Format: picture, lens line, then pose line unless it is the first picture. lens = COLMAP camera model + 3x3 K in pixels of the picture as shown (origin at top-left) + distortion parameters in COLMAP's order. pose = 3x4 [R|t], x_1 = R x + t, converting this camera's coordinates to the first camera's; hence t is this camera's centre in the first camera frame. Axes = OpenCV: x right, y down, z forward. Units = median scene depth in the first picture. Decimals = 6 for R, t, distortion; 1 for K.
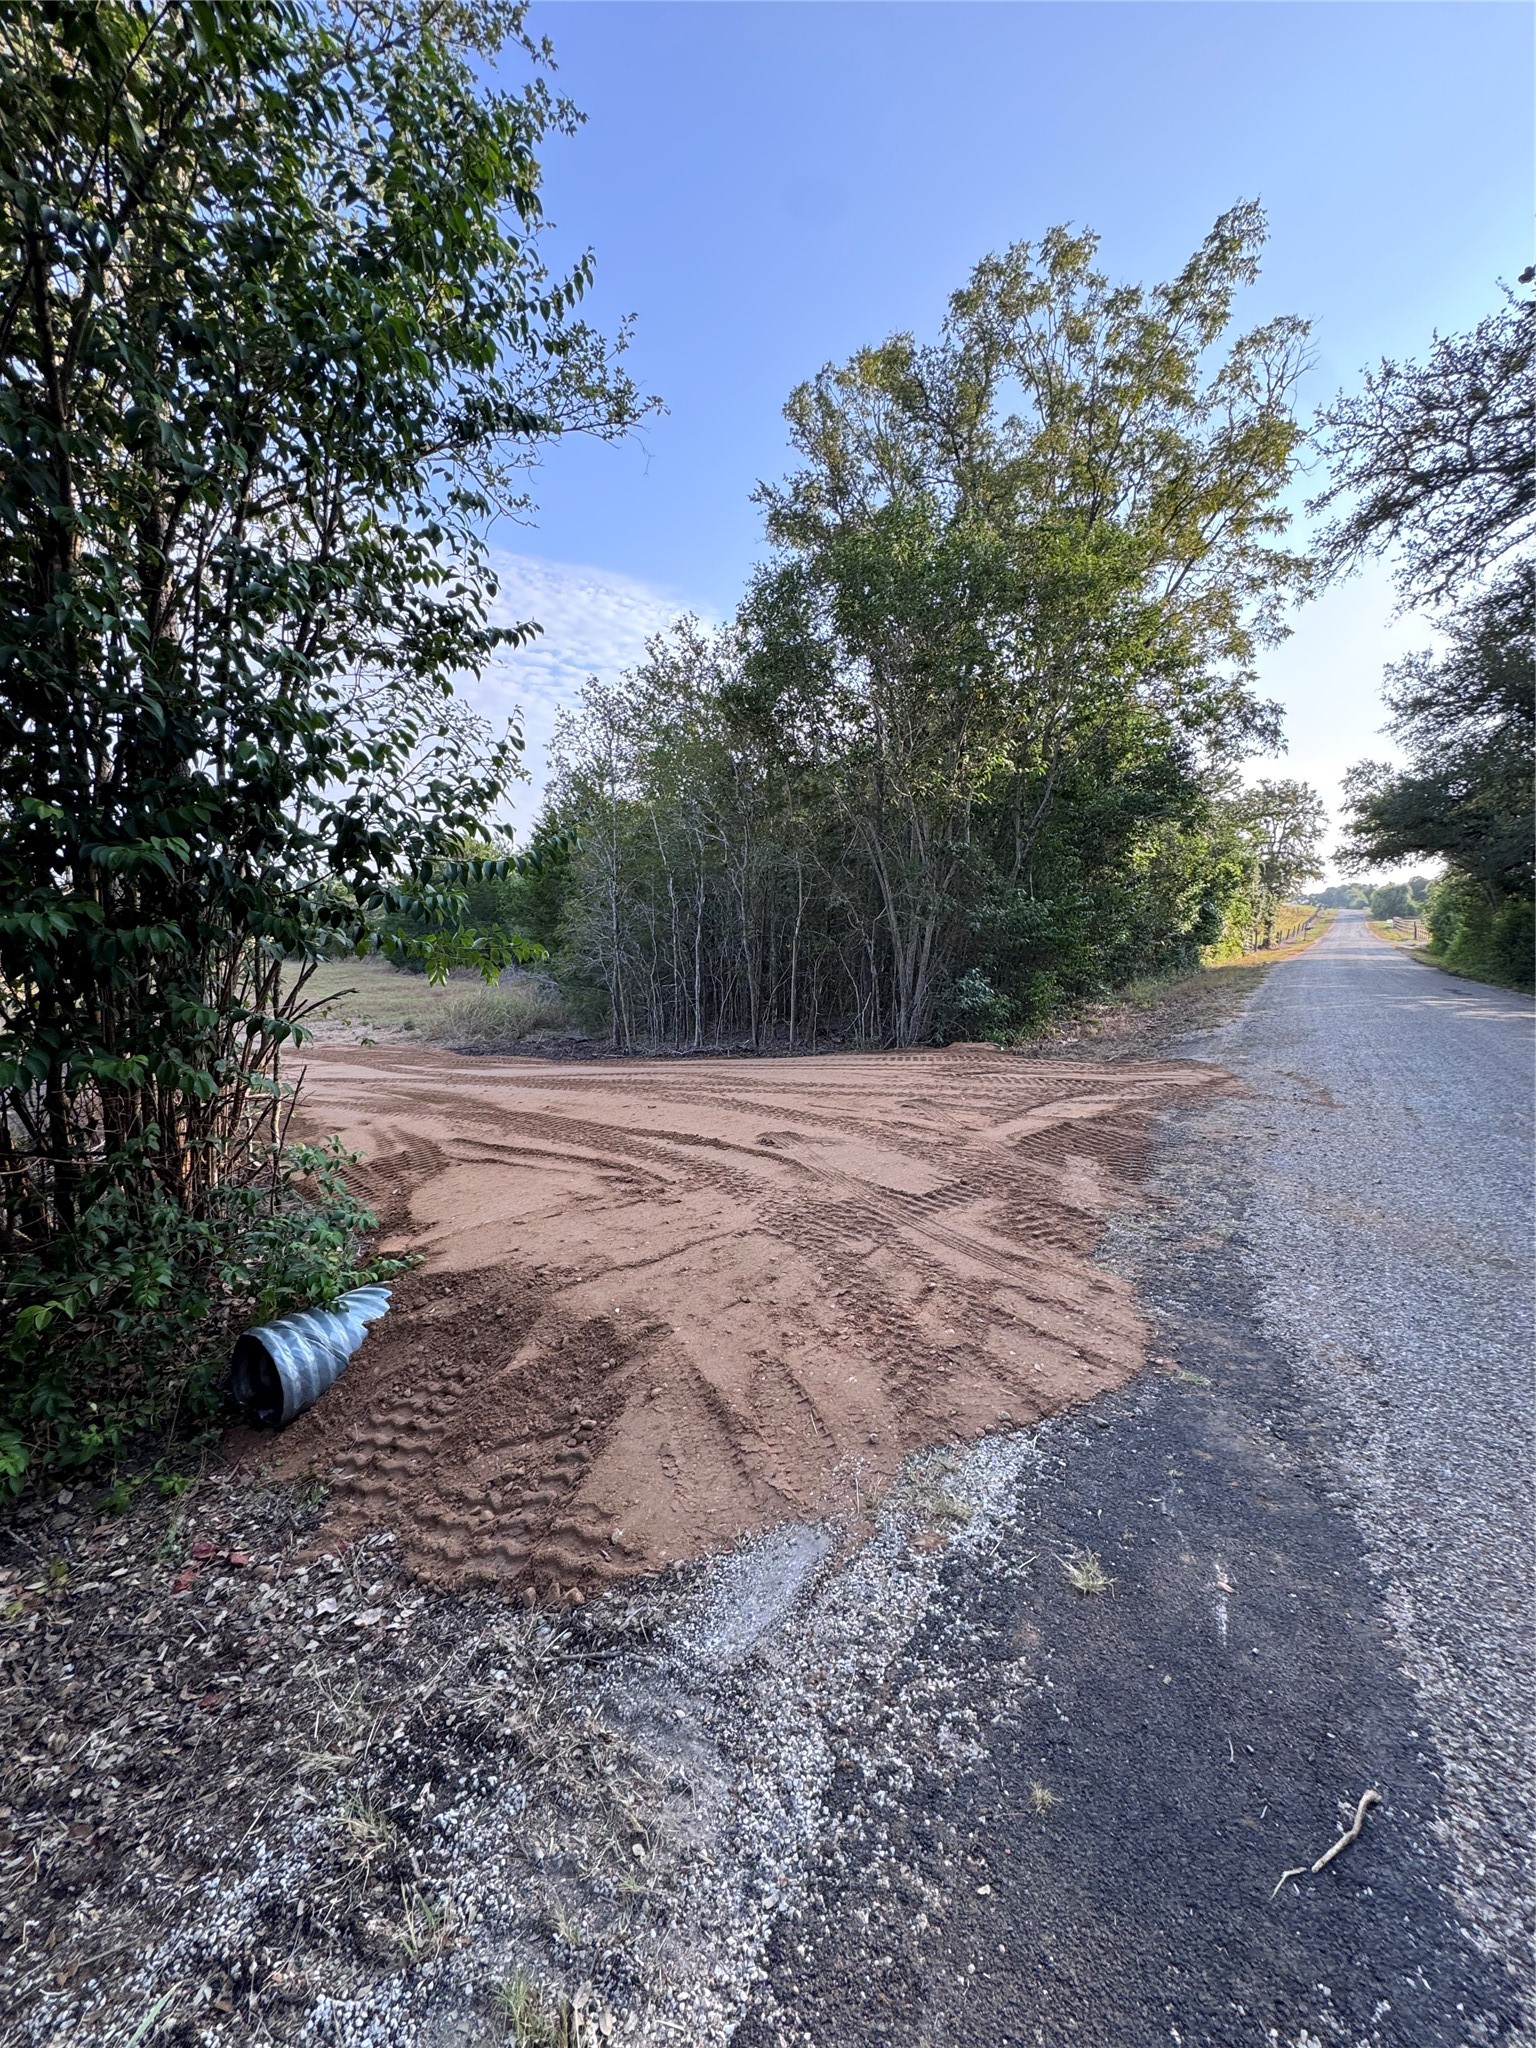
lens RADIAL K [[821.0, 0, 771.5], [0, 821.0, 1035.3], [0, 0, 1]] dist [-0.000057, -0.000466]
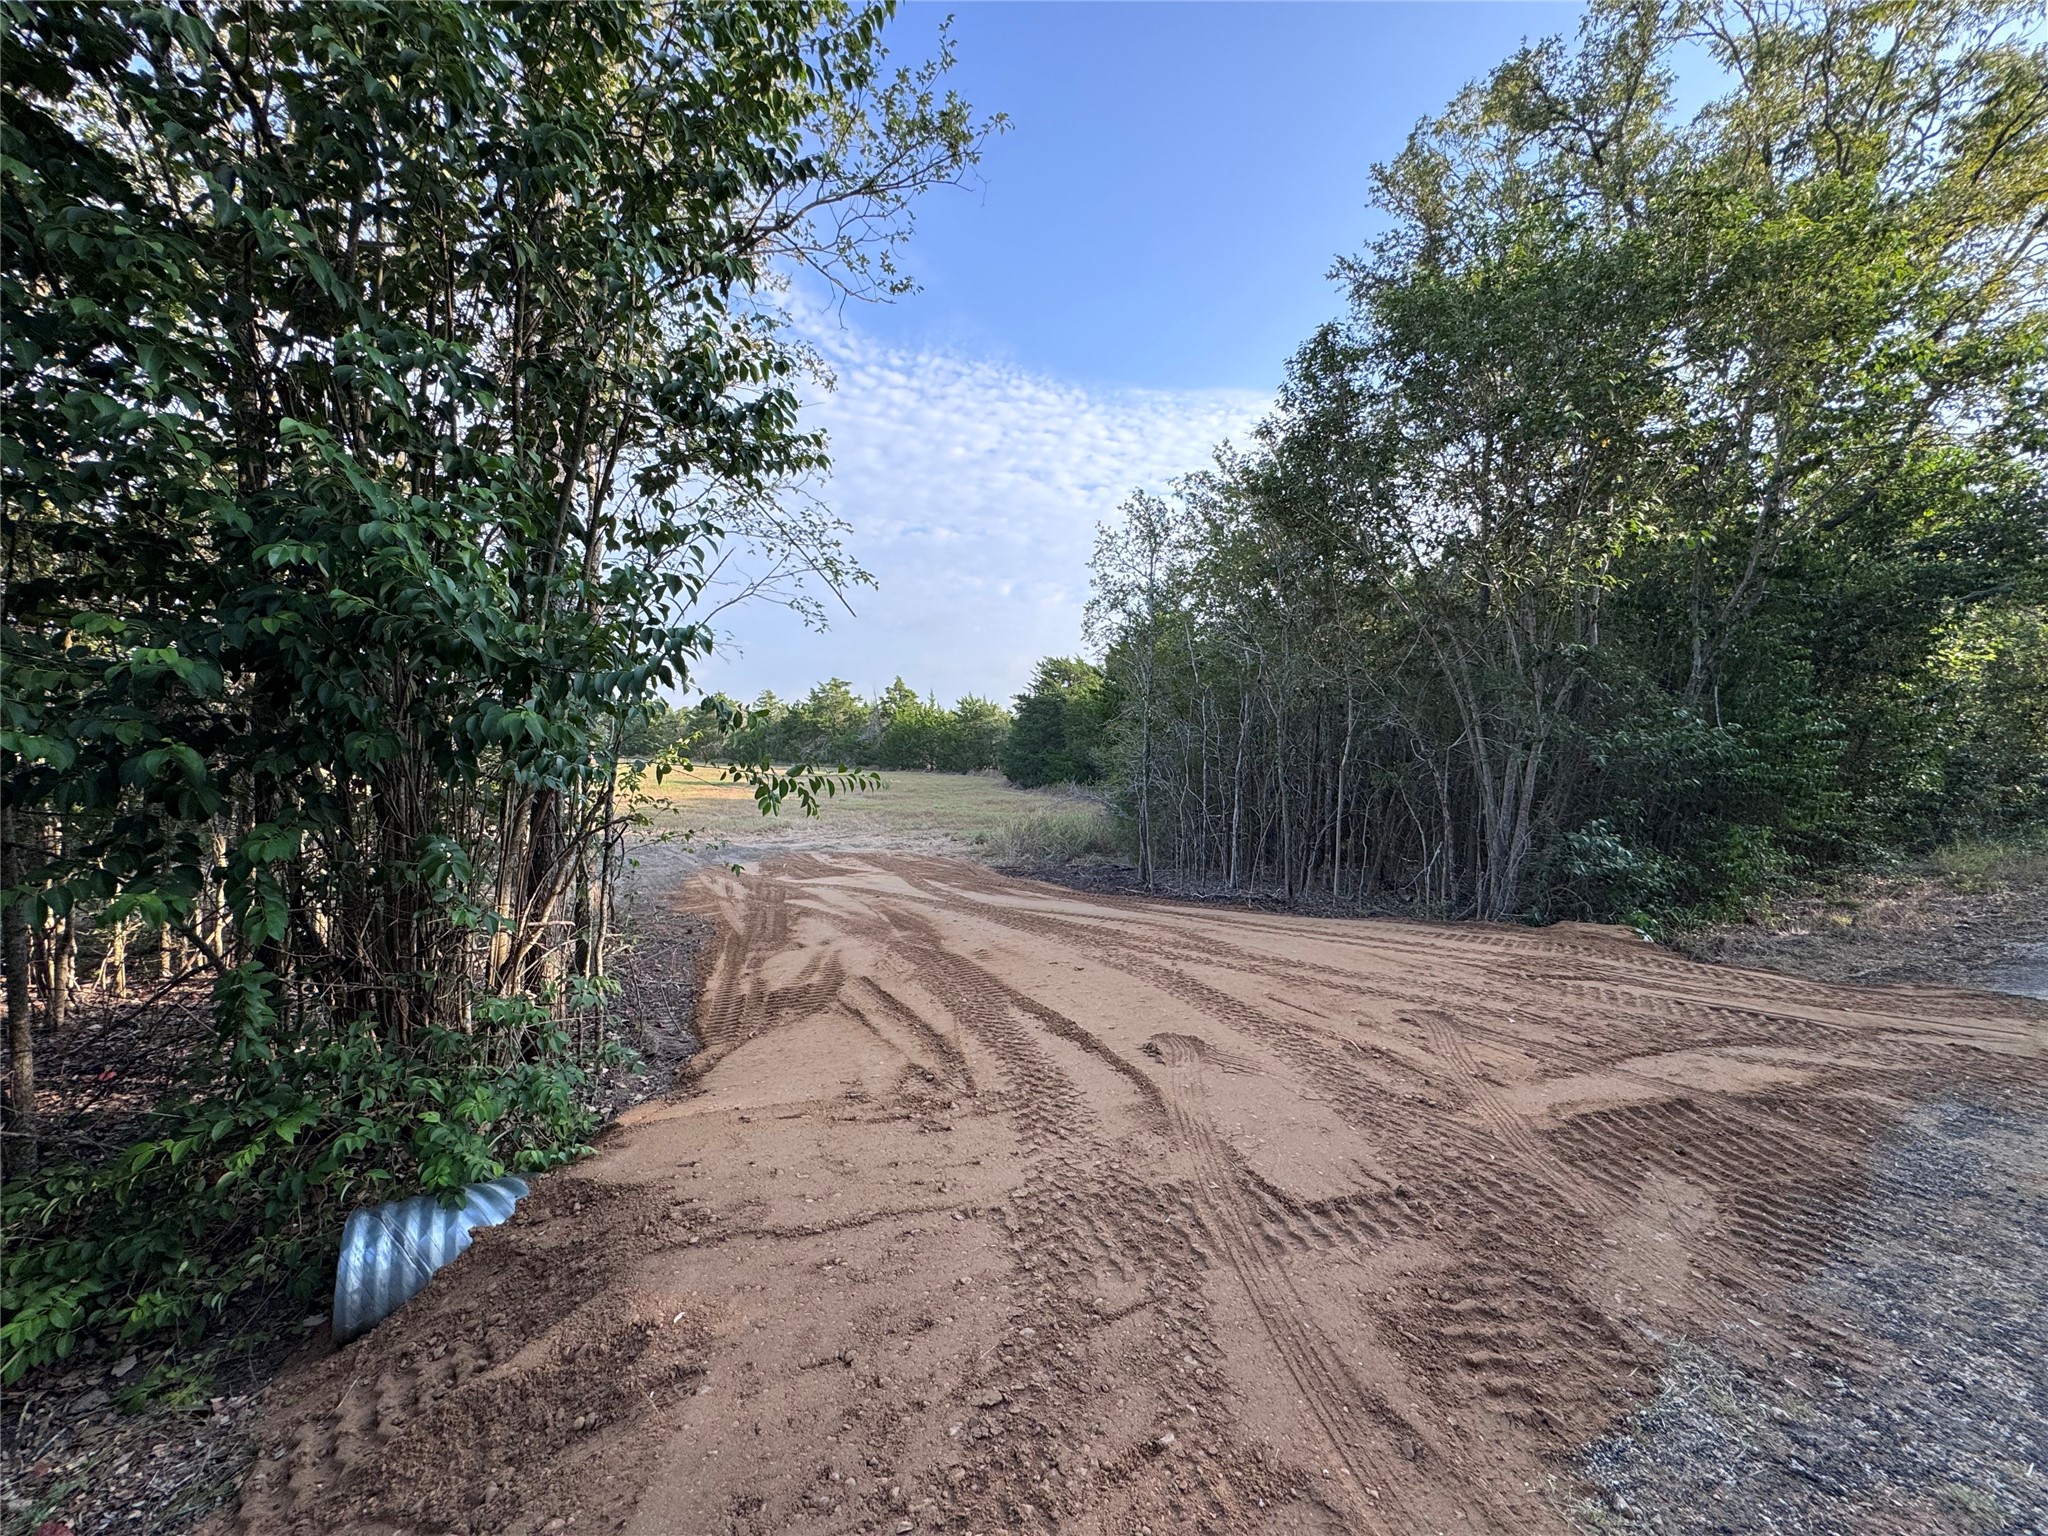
lens RADIAL K [[821.0, 0, 1031.2], [0, 821.0, 772.2], [0, 0, 1]] dist [-0.000057, -0.000466]
pose [[0.898747, 0.030282, -0.437421, 0.155118], [-0.074422, 0.993673, -0.084120, -0.033545], [0.432106, 0.108157, 0.895314, 0.203998]]
